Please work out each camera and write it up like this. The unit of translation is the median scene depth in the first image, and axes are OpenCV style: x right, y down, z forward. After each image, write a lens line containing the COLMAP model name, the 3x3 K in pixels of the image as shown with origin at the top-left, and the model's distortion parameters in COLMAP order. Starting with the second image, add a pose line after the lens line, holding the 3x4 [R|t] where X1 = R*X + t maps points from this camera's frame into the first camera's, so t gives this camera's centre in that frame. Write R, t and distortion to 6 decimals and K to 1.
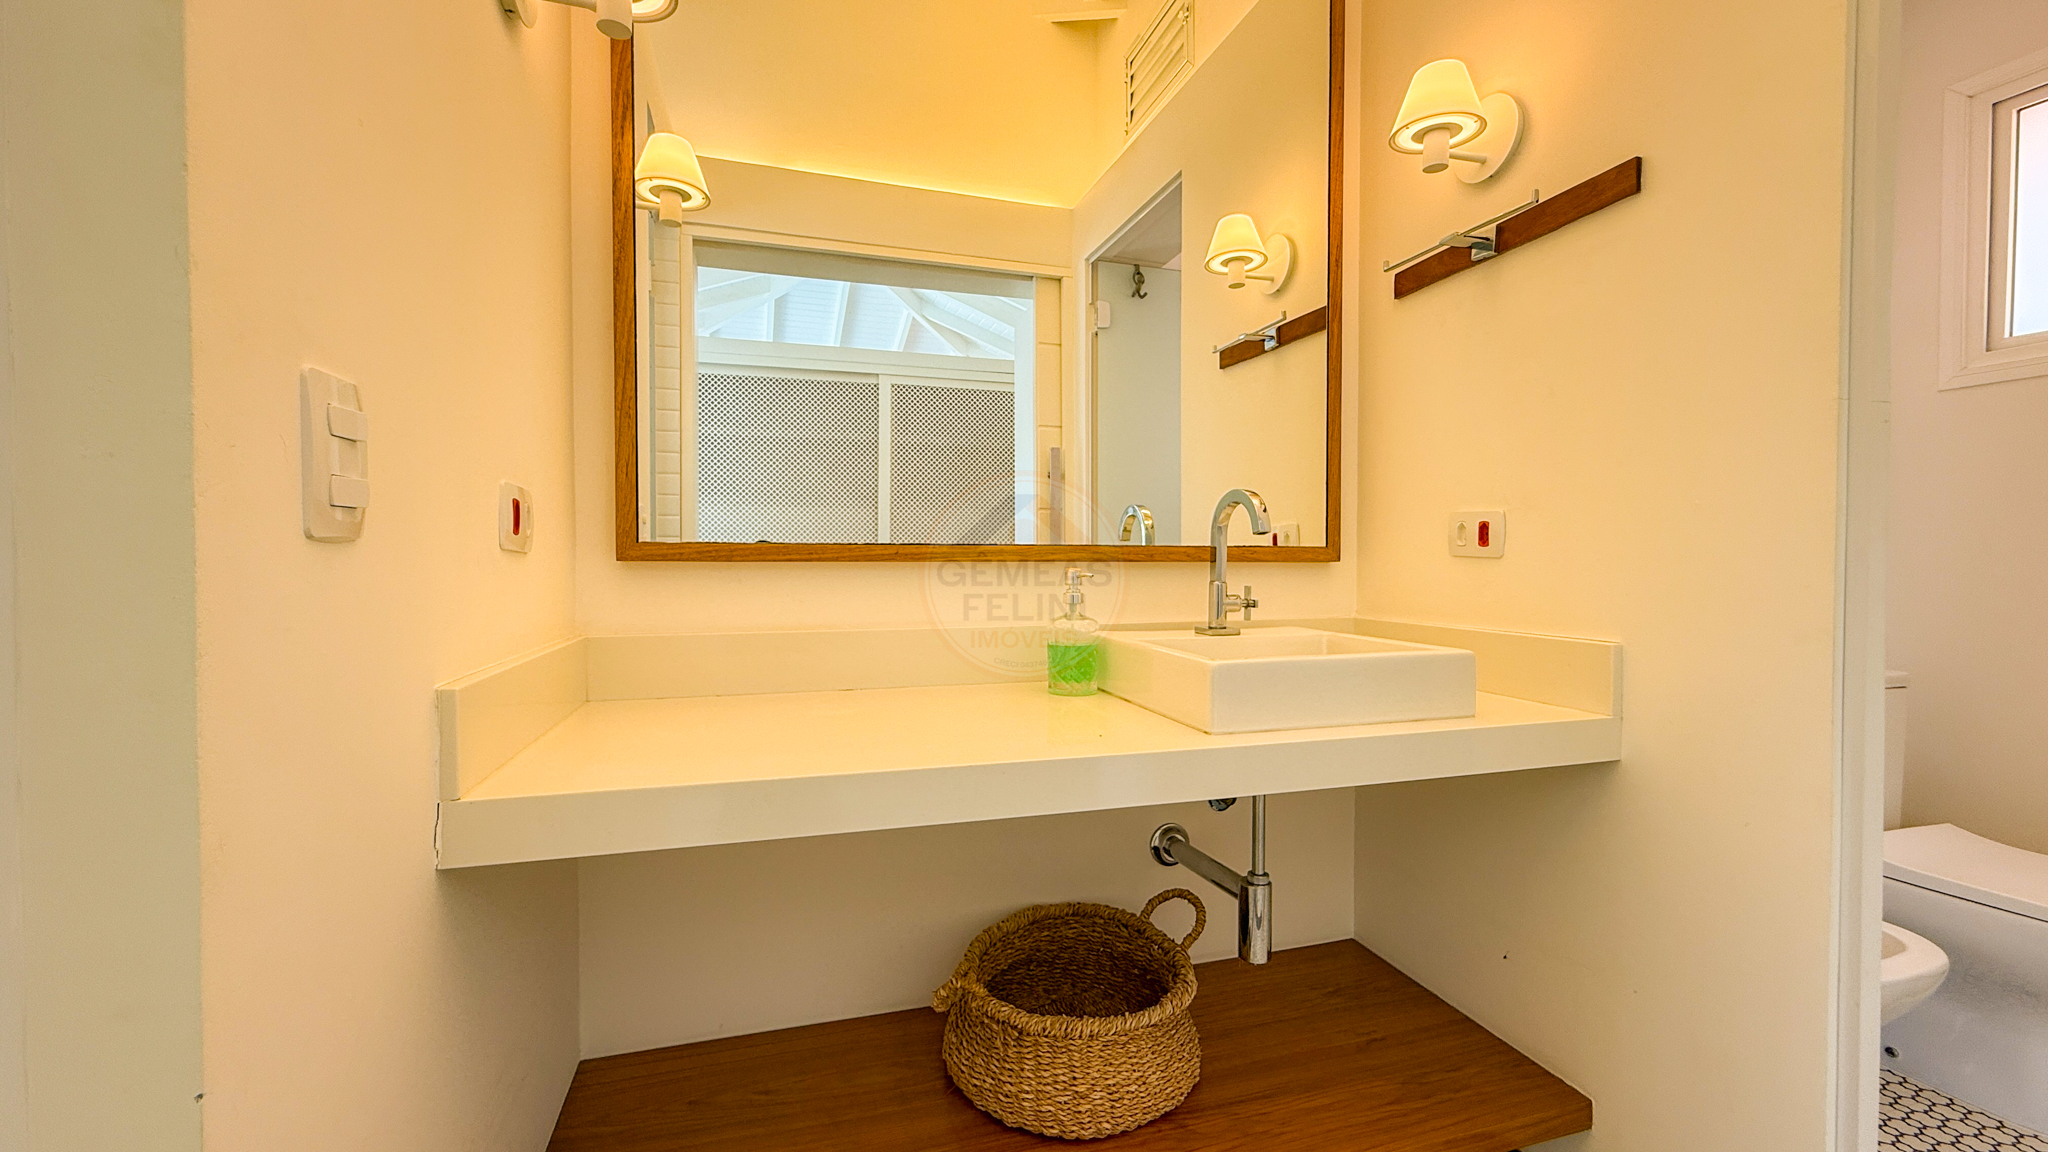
lens RADIAL K [[820.4, 0, 1024.2], [0, 820.4, 573.9], [0, 0, 1]] dist [-0.000938, 0.000109]
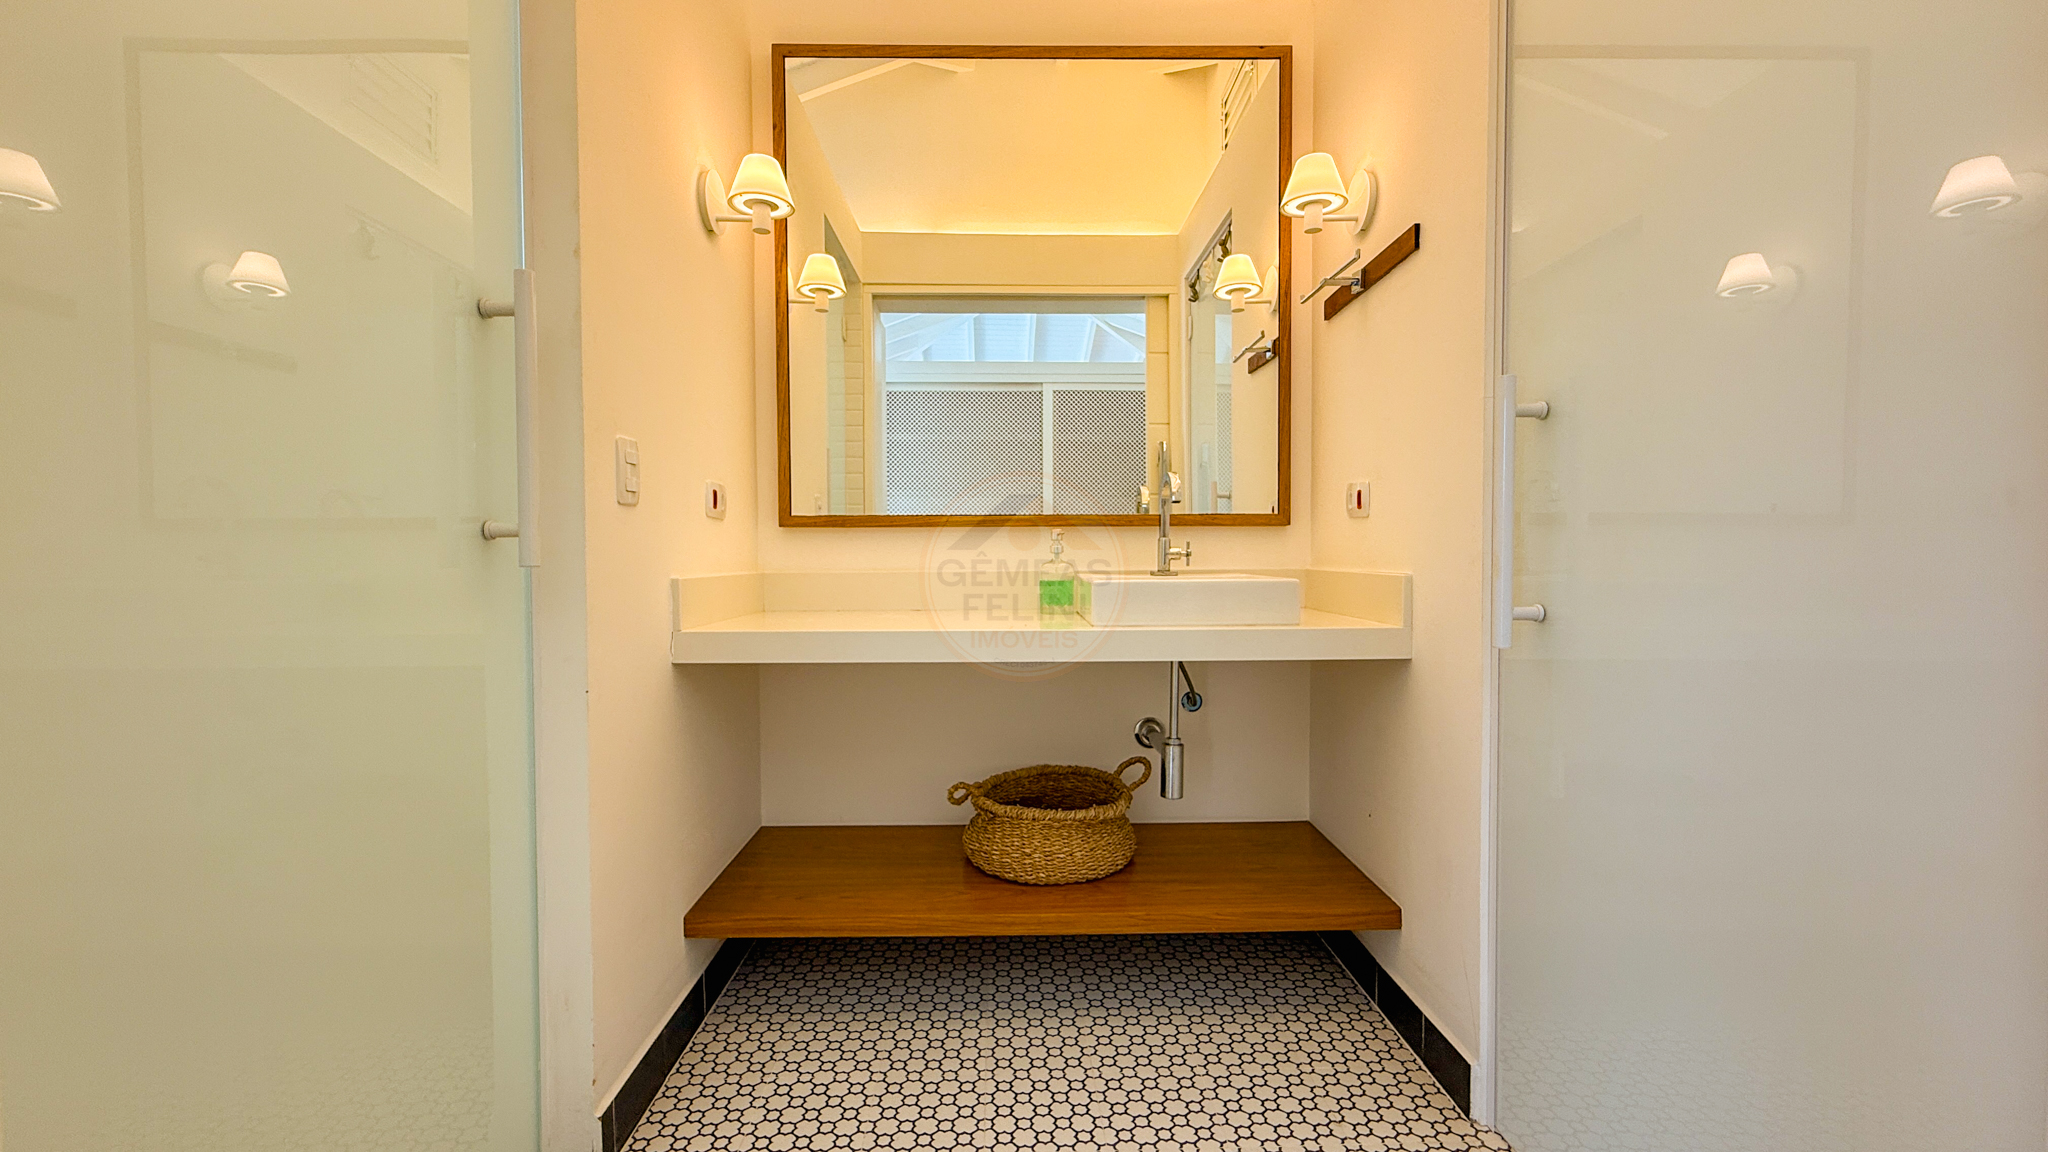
lens RADIAL K [[820.4, 0, 1024.2], [0, 820.4, 573.9], [0, 0, 1]] dist [-0.000938, 0.000109]
pose [[0.962213, 0.001450, -0.272294, 0.387699], [0.000851, 0.999965, 0.008332, 0.058158], [0.272296, -0.008248, 0.962178, -0.417083]]
